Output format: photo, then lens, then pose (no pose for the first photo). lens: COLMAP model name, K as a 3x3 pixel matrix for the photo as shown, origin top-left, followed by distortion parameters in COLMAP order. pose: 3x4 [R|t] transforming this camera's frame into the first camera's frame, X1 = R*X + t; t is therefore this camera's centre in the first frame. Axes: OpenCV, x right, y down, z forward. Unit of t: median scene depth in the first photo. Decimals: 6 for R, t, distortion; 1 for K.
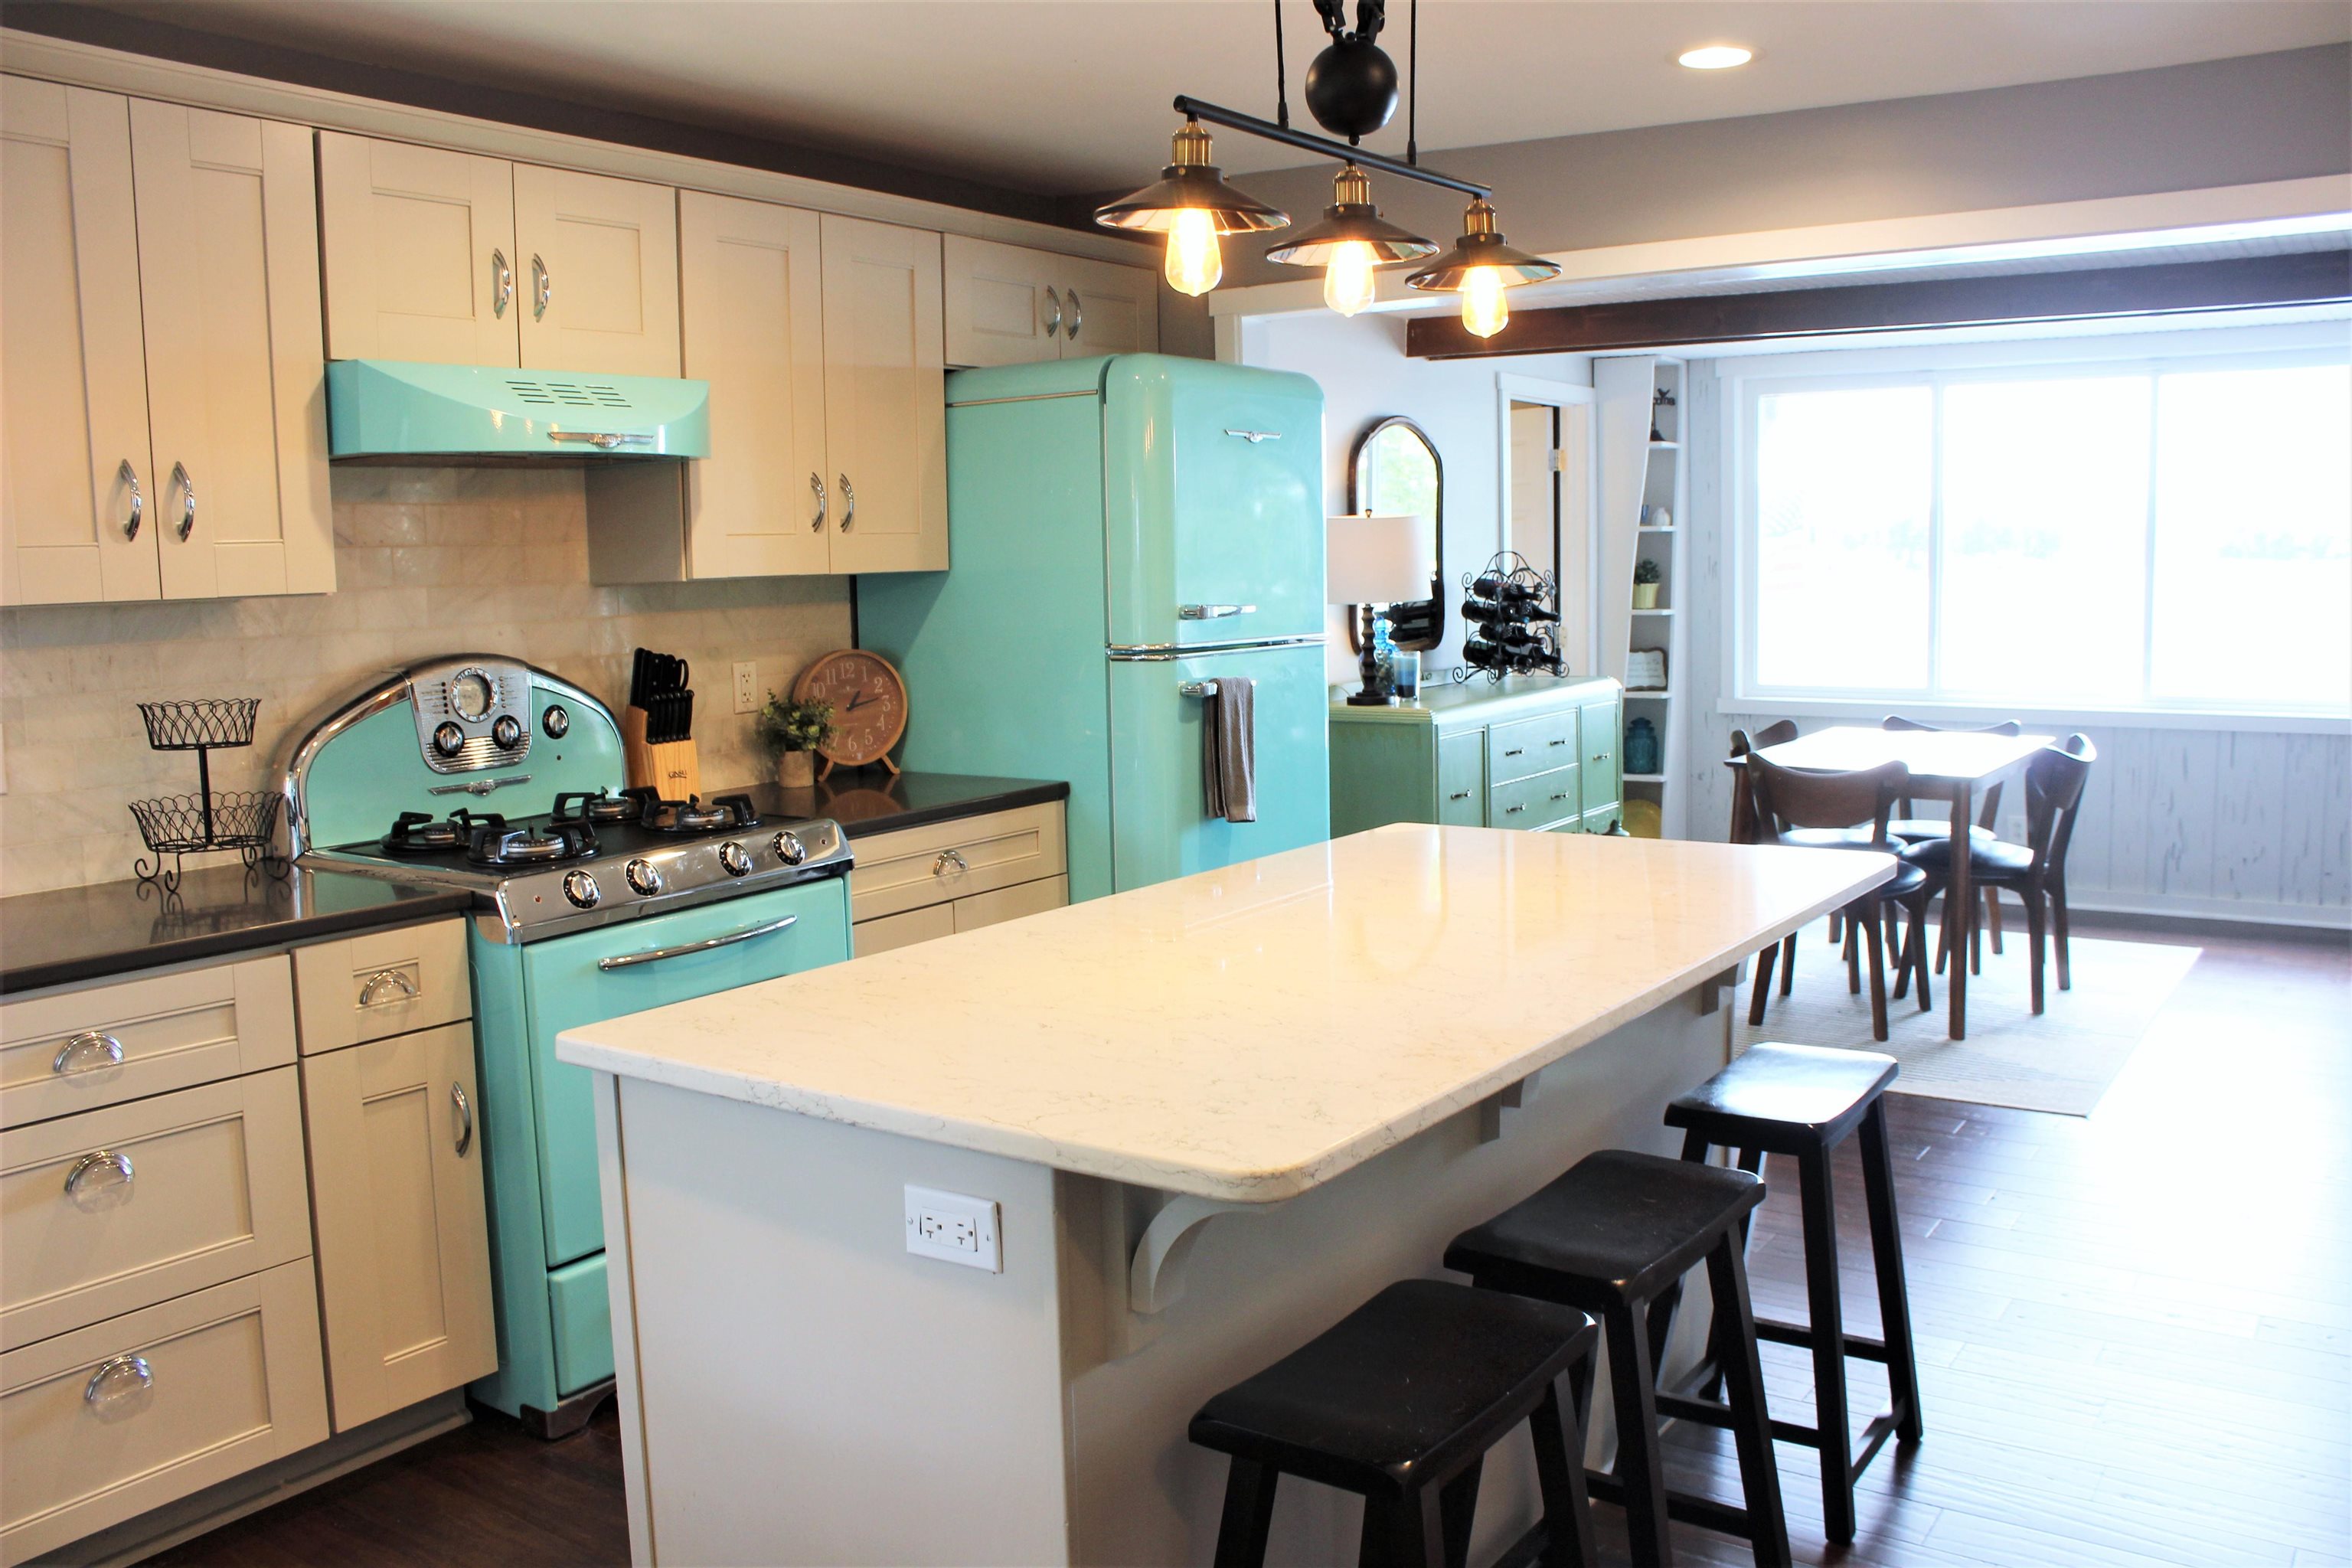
lens RADIAL K [[1937.0, 0, 1176.0], [0, 1937.0, 784.0], [0, 0, 1]] dist [-0.156369, 0.103182]
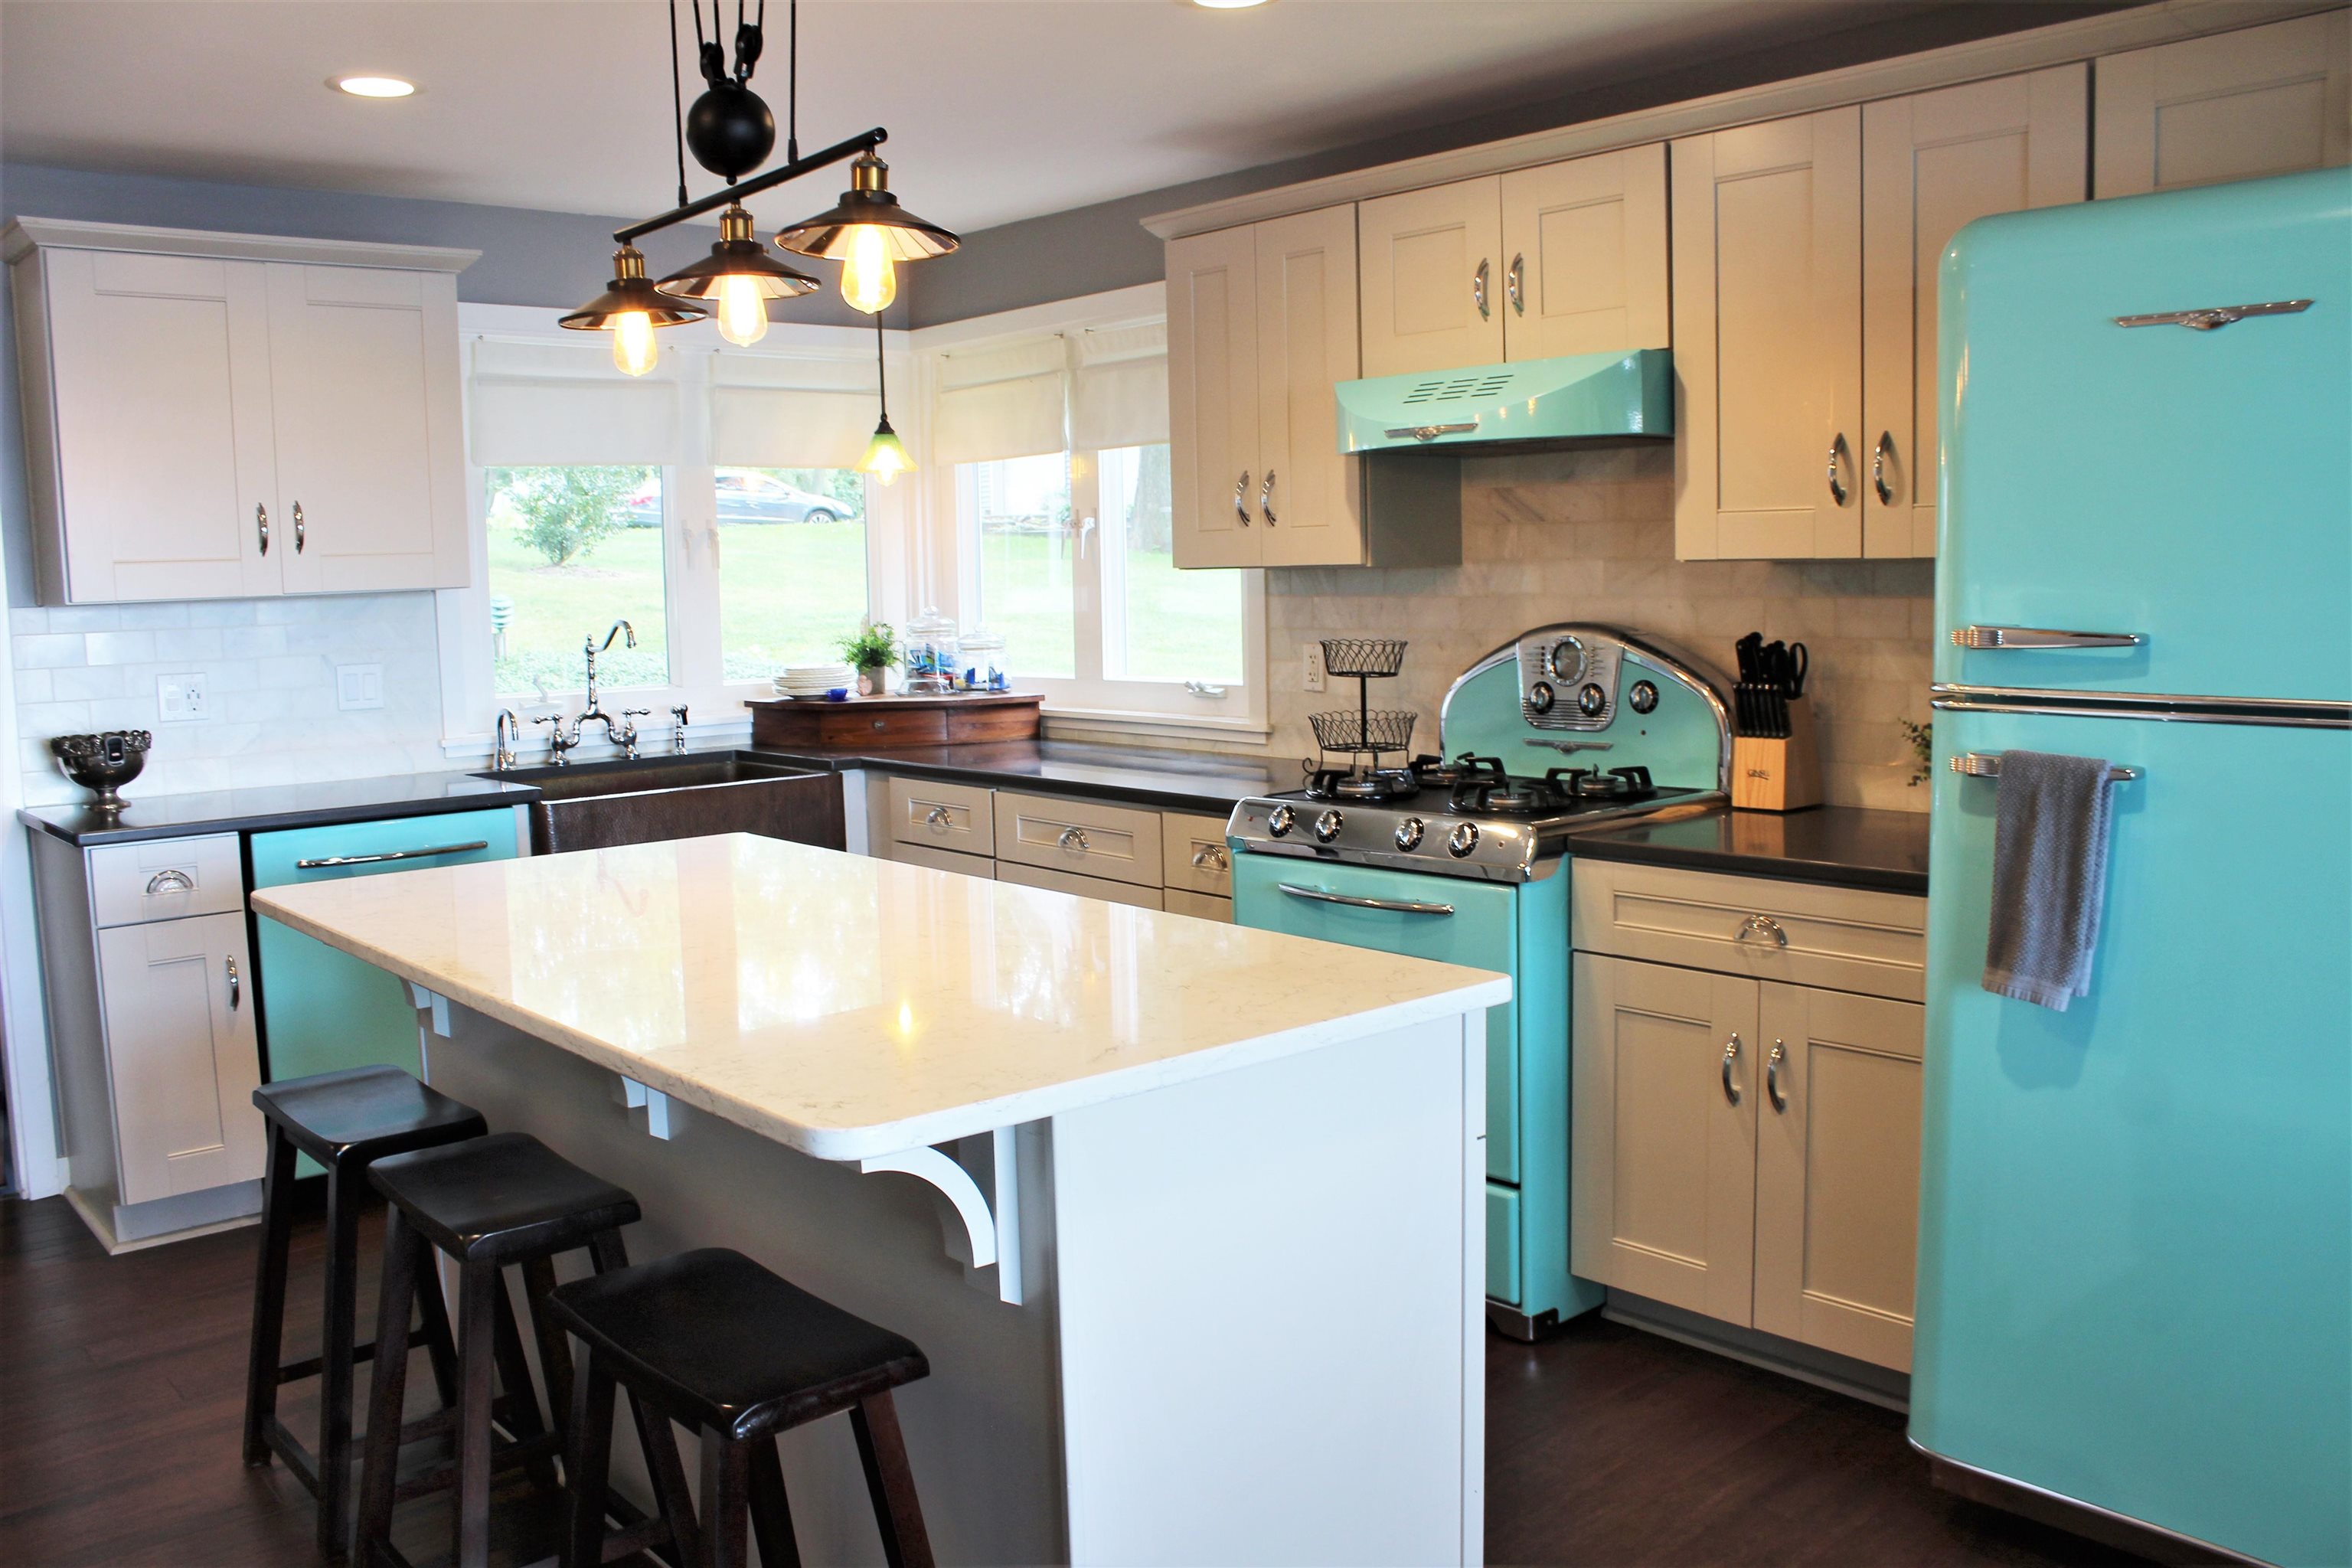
lens RADIAL K [[1937.0, 0, 1176.0], [0, 1937.0, 784.0], [0, 0, 1]] dist [-0.156369, 0.103182]
pose [[-0.232943, 0.138801, -0.962534, 0.848287], [-0.085409, 0.983017, 0.162425, -0.155254], [0.968733, 0.120045, -0.217132, 1.165125]]
